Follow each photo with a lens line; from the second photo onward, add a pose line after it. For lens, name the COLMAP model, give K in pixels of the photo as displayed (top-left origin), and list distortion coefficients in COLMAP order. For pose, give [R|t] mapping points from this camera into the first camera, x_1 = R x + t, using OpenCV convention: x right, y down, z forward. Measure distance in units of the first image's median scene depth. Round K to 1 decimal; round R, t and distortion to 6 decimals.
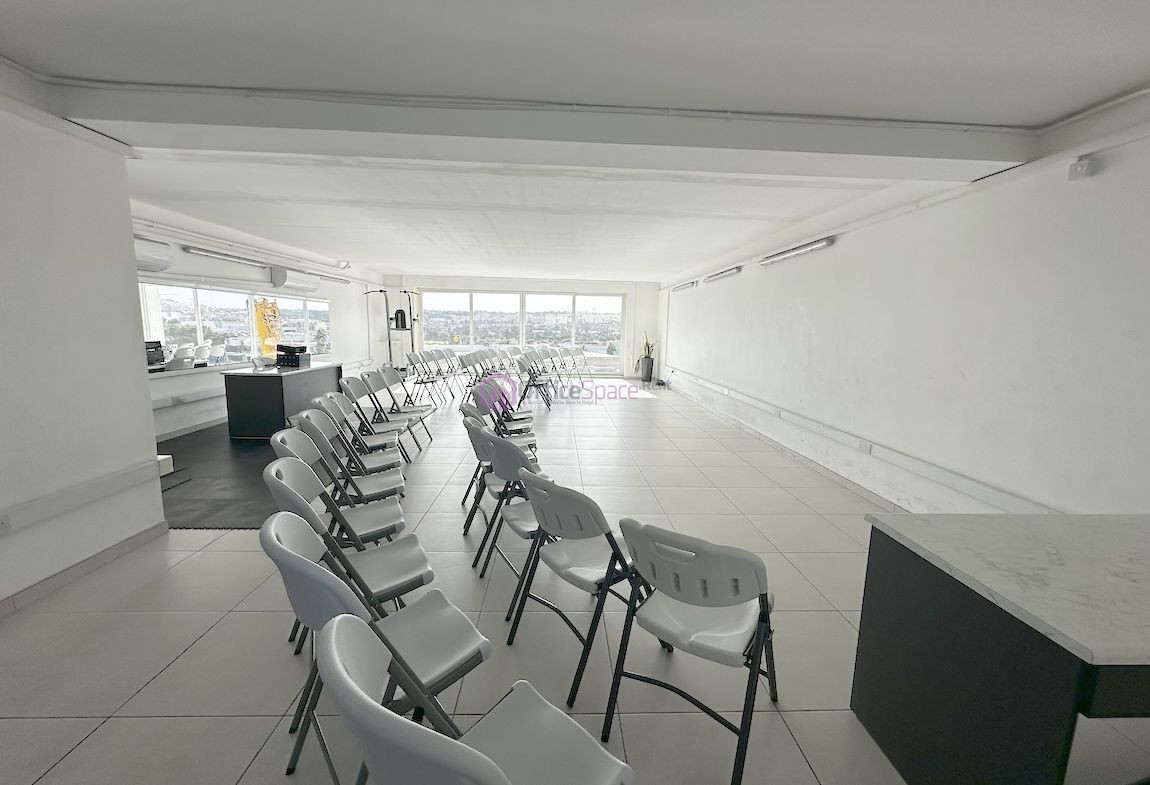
lens RADIAL K [[457.3, 0, 575.0], [0, 457.3, 392.5], [0, 0, 1]] dist [0.000459, 0.000158]
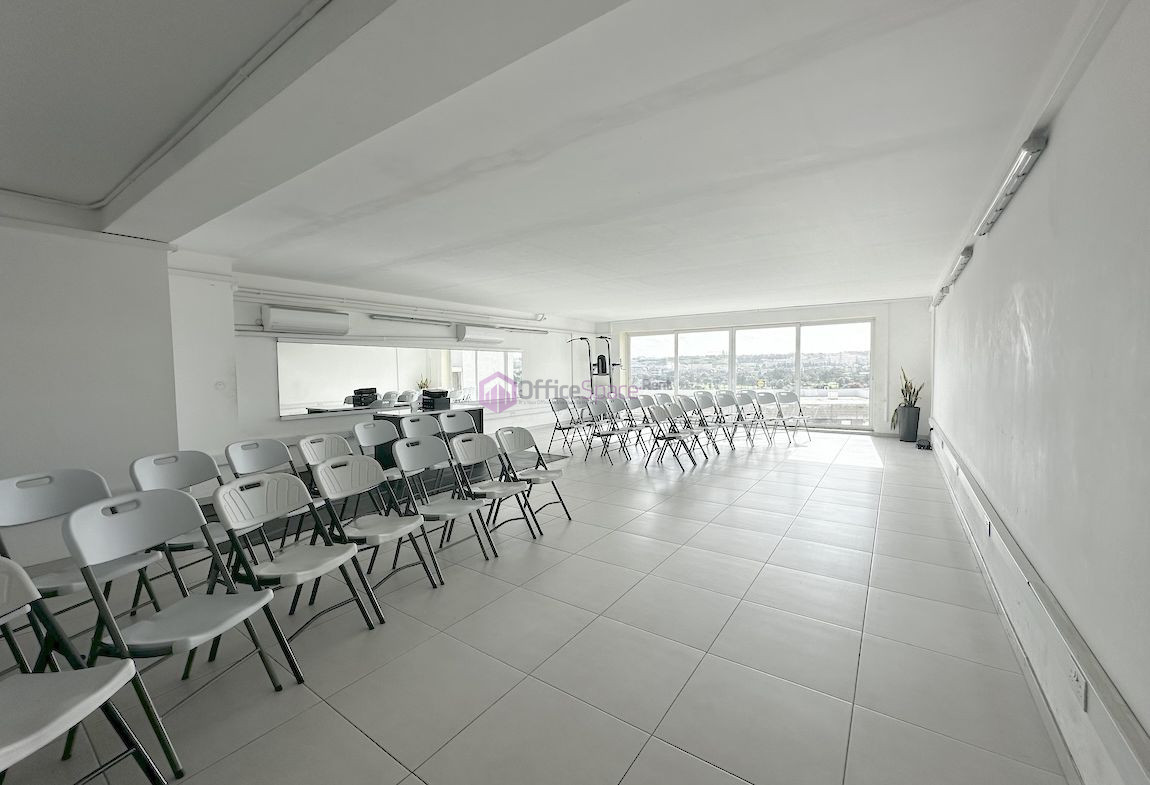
lens RADIAL K [[457.3, 0, 575.0], [0, 457.3, 392.5], [0, 0, 1]] dist [0.000459, 0.000158]
pose [[0.793227, -0.001202, -0.608925, 0.188717], [-0.058328, 0.995250, -0.077947, -0.016239], [0.606126, 0.097347, 0.789389, 0.169572]]
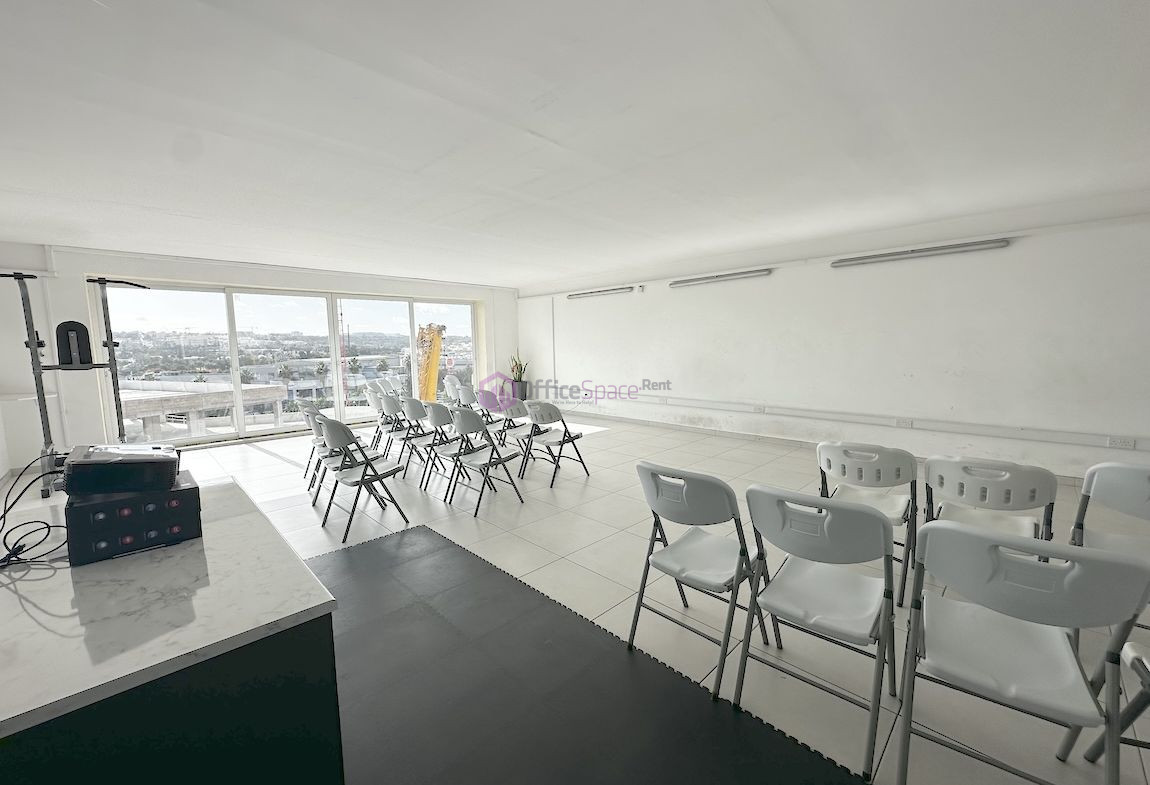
lens RADIAL K [[457.3, 0, 575.0], [0, 457.3, 392.5], [0, 0, 1]] dist [0.000459, 0.000158]
pose [[0.736711, -0.107395, 0.667625, -0.324659], [0.131346, 0.991230, 0.014514, -0.057010], [-0.663328, 0.076997, 0.744357, 0.352824]]
